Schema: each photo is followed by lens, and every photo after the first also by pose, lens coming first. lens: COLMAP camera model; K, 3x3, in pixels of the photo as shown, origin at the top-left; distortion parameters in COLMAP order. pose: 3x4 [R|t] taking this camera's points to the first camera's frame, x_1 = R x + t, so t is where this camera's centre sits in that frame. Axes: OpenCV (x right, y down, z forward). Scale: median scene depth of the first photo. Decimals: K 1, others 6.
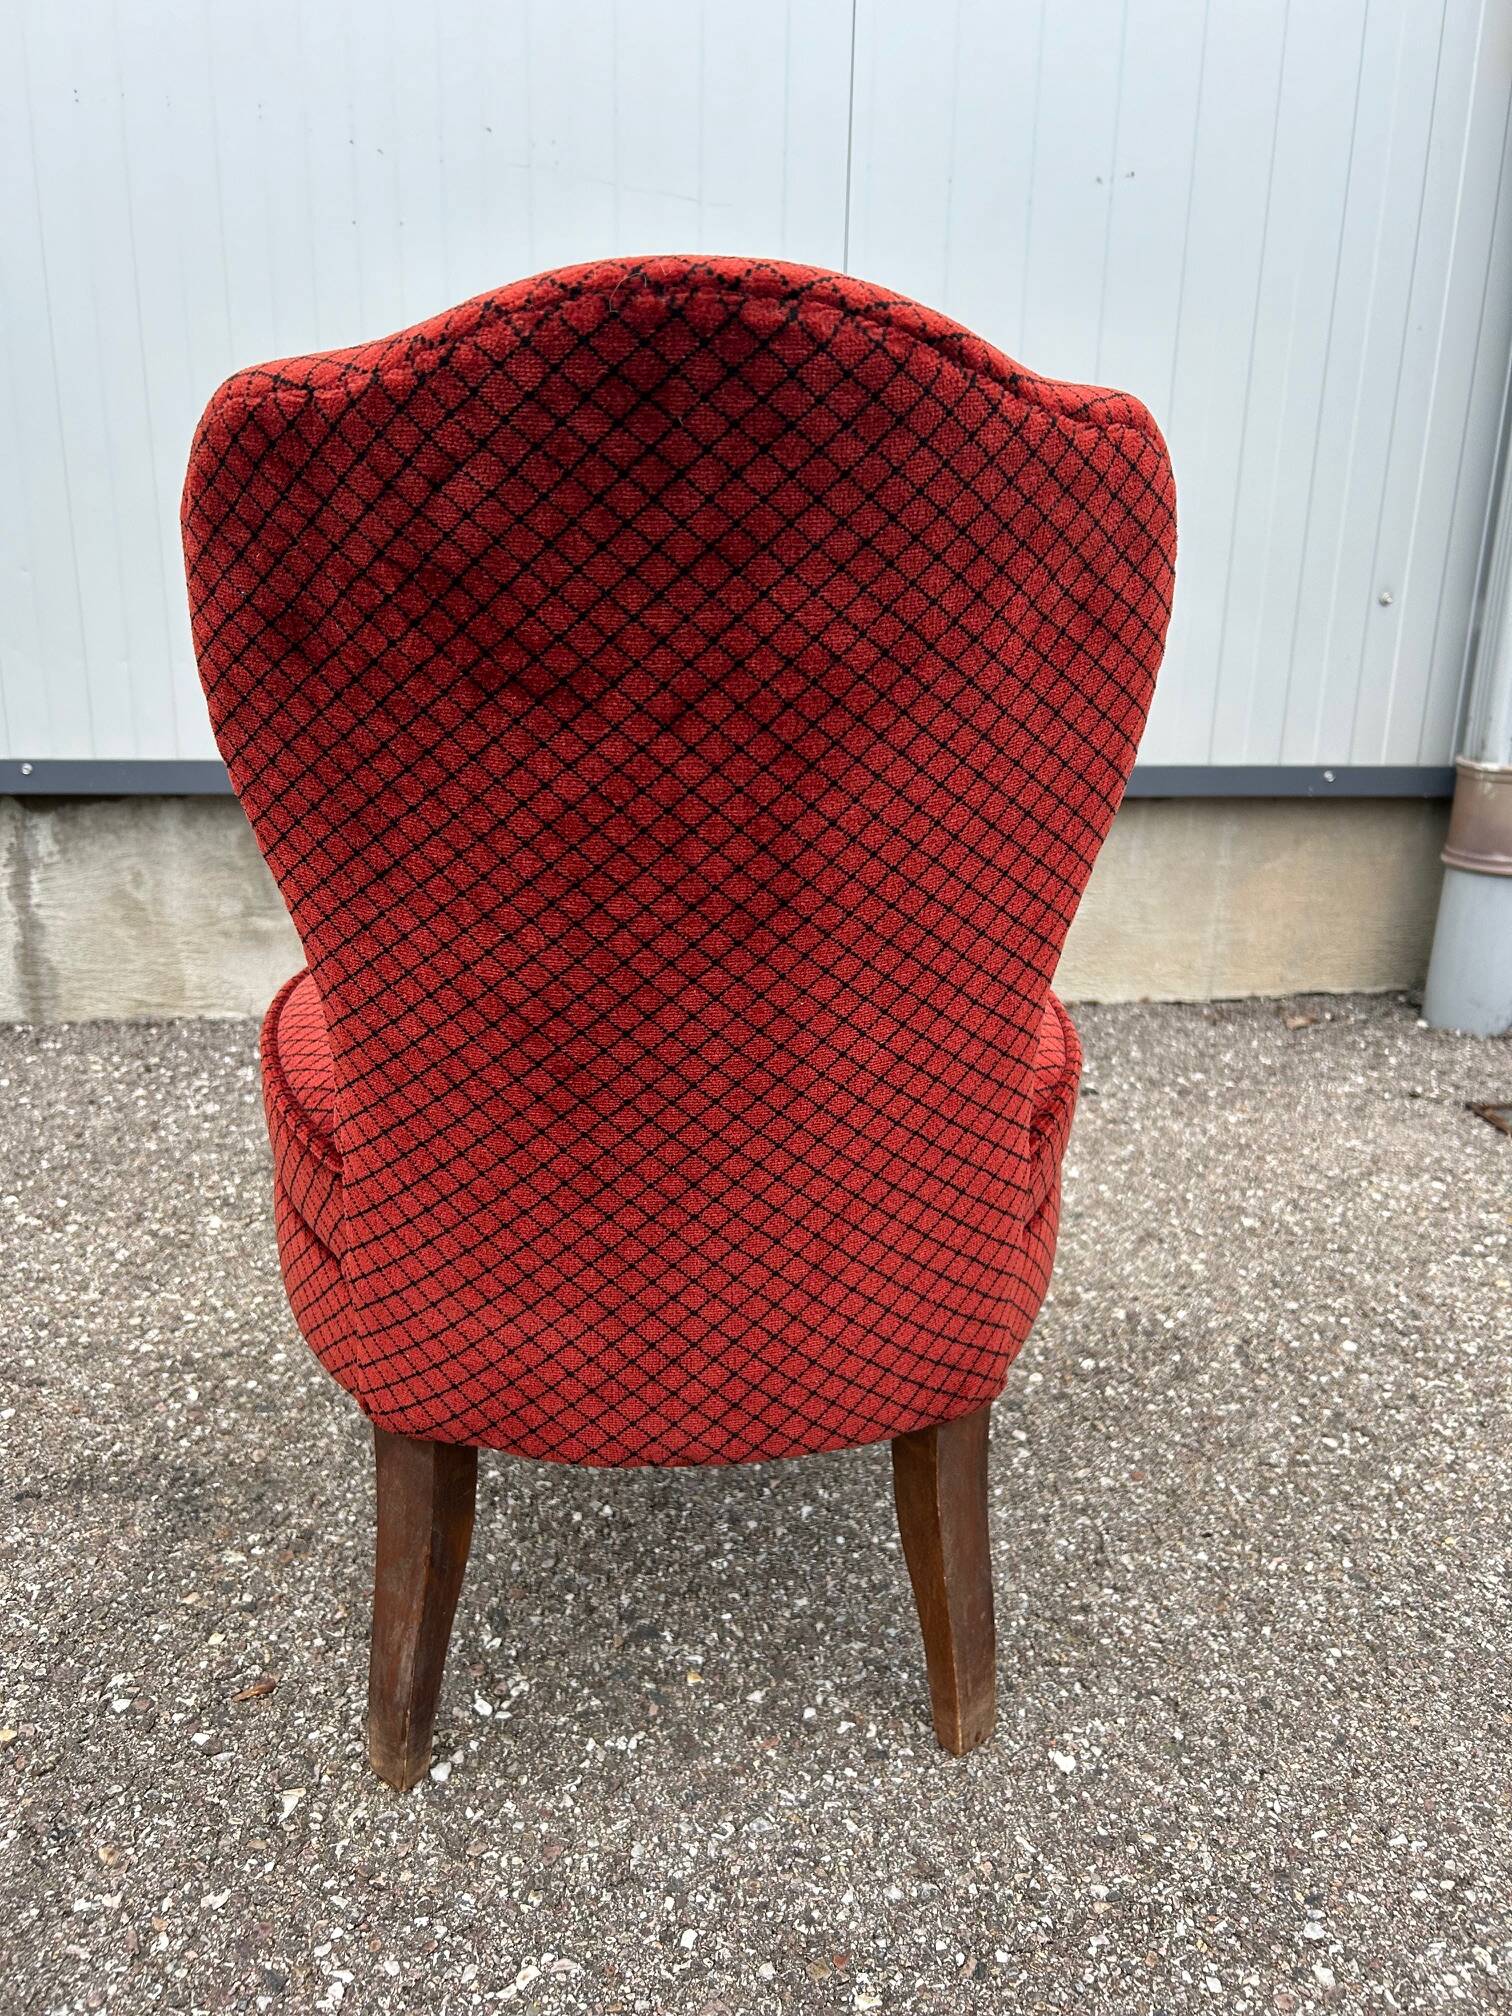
lens RADIAL K [[1507.4, 0, 780.8], [0, 1507.4, 999.6], [0, 0, 1]] dist [0.032663, -0.035411]
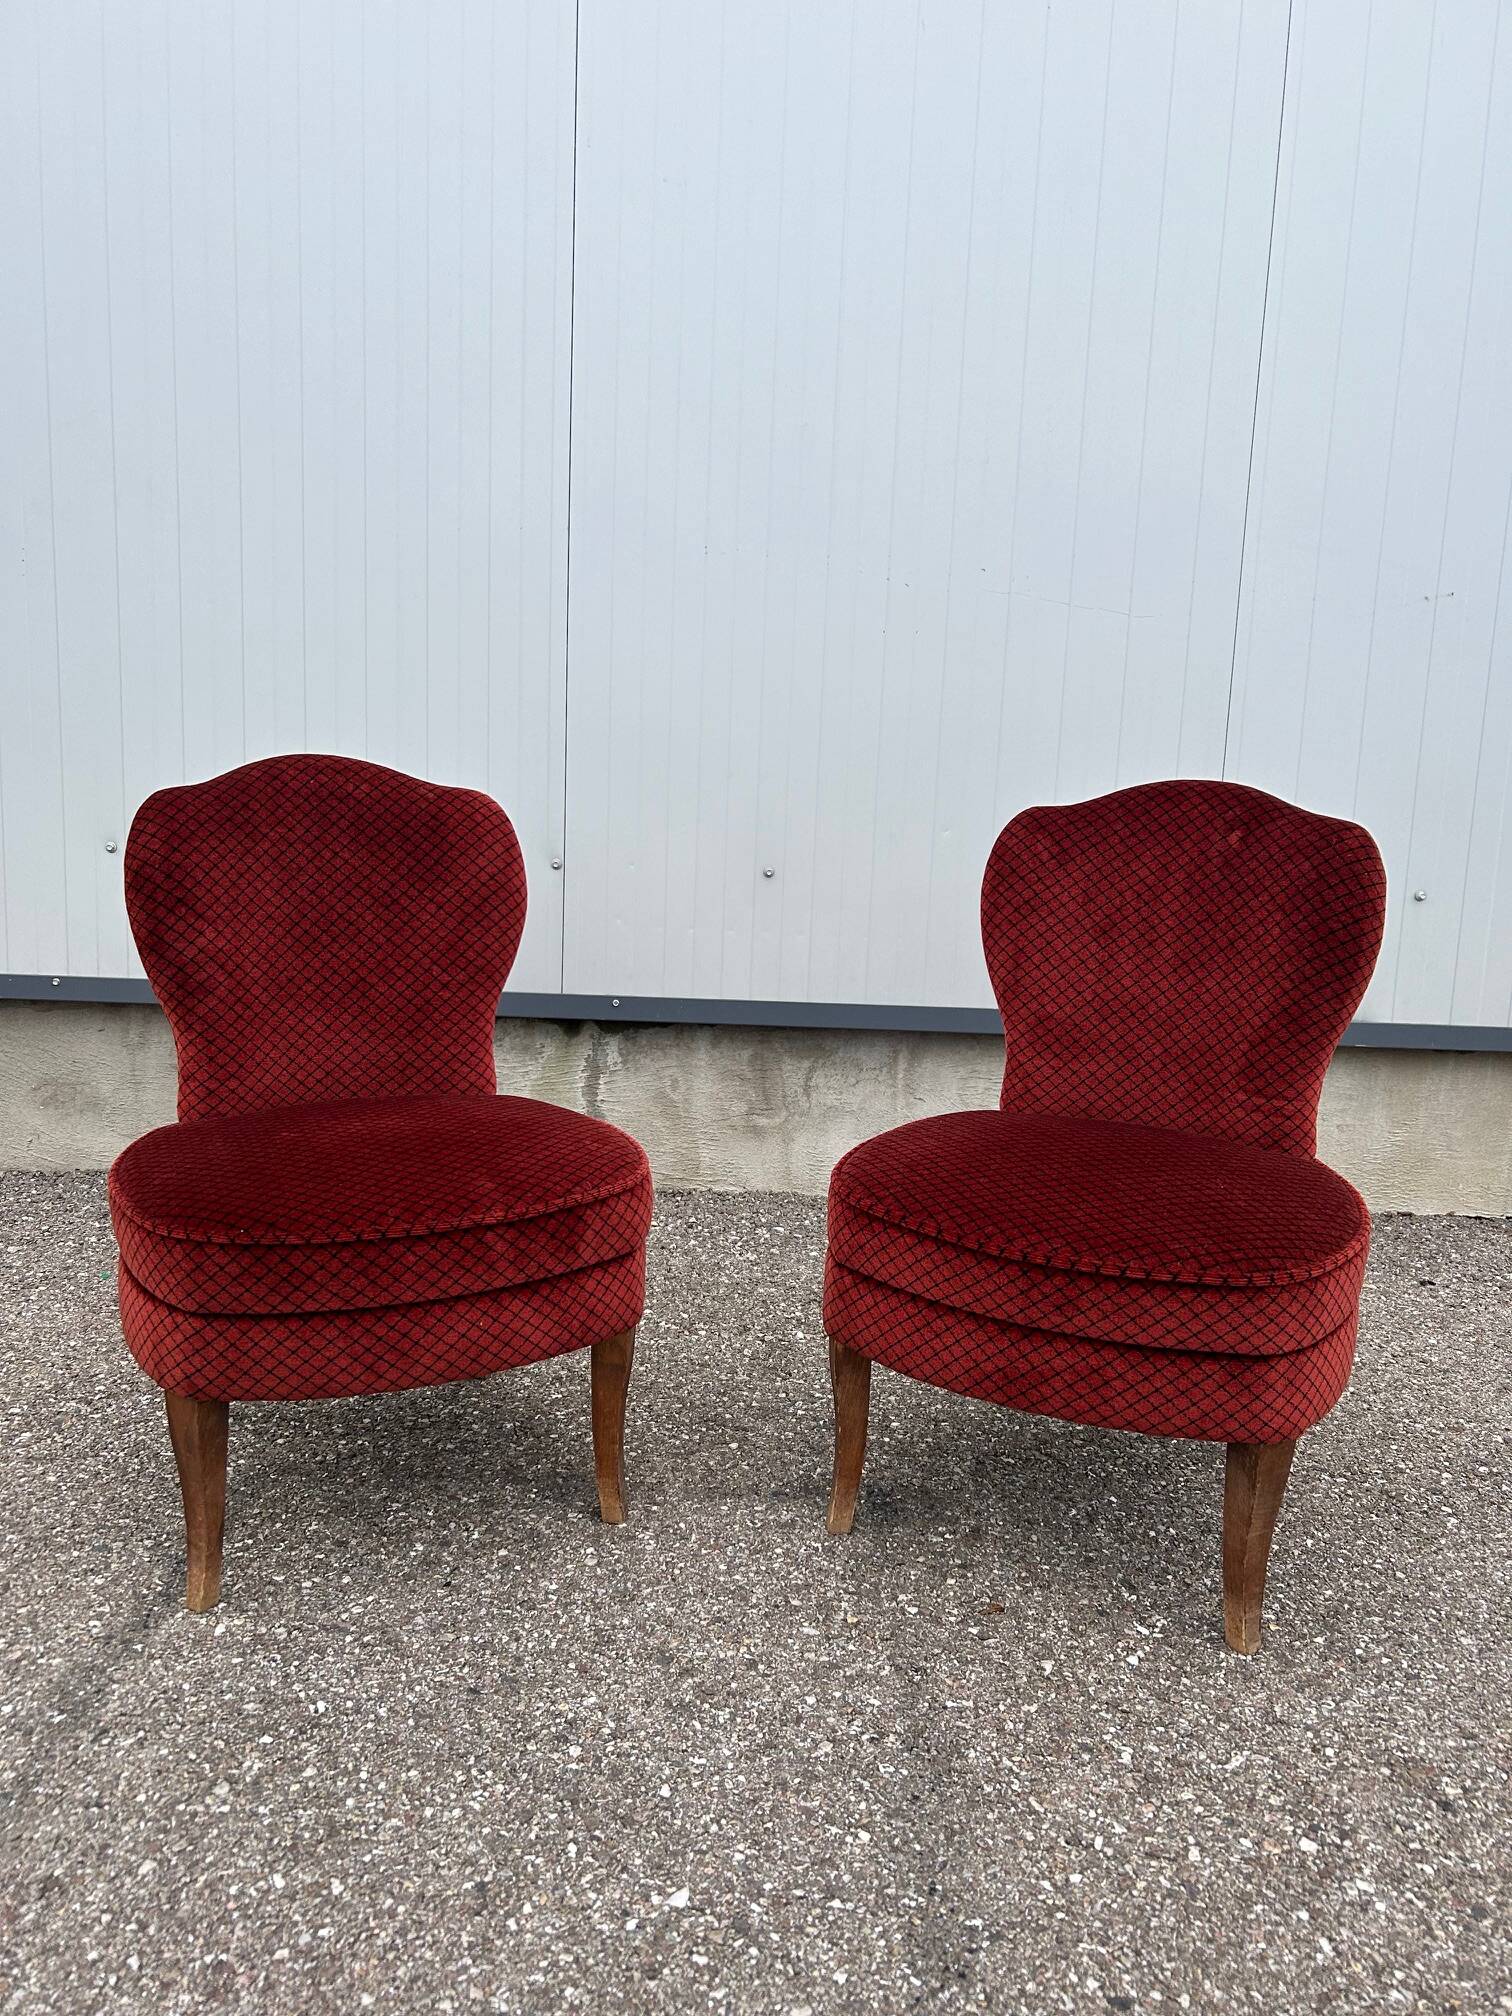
lens RADIAL K [[1507.4, 0, 750.4], [0, 1507.4, 1005.7], [0, 0, 1]] dist [0.032663, -0.035411]
pose [[0.993545, 0.033332, -0.108430, -0.409536], [-0.047564, 0.990182, -0.131442, 0.045950], [0.102985, 0.135751, 0.985376, -0.616794]]
